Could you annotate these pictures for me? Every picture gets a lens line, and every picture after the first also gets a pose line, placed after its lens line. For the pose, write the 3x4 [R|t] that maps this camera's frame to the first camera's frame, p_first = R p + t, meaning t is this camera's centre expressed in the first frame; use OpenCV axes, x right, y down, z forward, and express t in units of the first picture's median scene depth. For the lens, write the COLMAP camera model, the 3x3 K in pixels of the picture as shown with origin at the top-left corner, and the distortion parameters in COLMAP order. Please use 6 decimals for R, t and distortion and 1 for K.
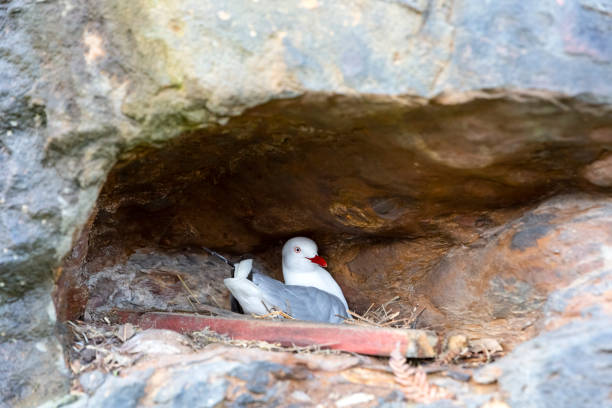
lens RADIAL K [[1124.1, 0, 306.0], [0, 1124.1, 204.9], [0, 0, 1]] dist [-0.023592, 0.000000]
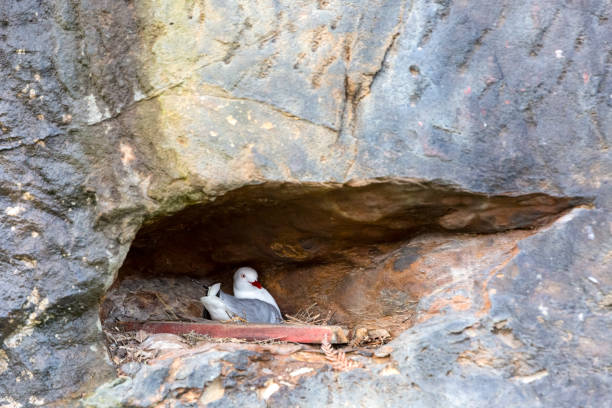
lens RADIAL K [[1124.1, 0, 305.8], [0, 1124.1, 203.5], [0, 0, 1]] dist [-0.023592, 0.000000]
pose [[0.992146, -0.033129, 0.120619, -0.132506], [0.032946, 0.999451, 0.003515, -0.068404], [-0.120669, 0.000486, 0.992693, -0.569743]]
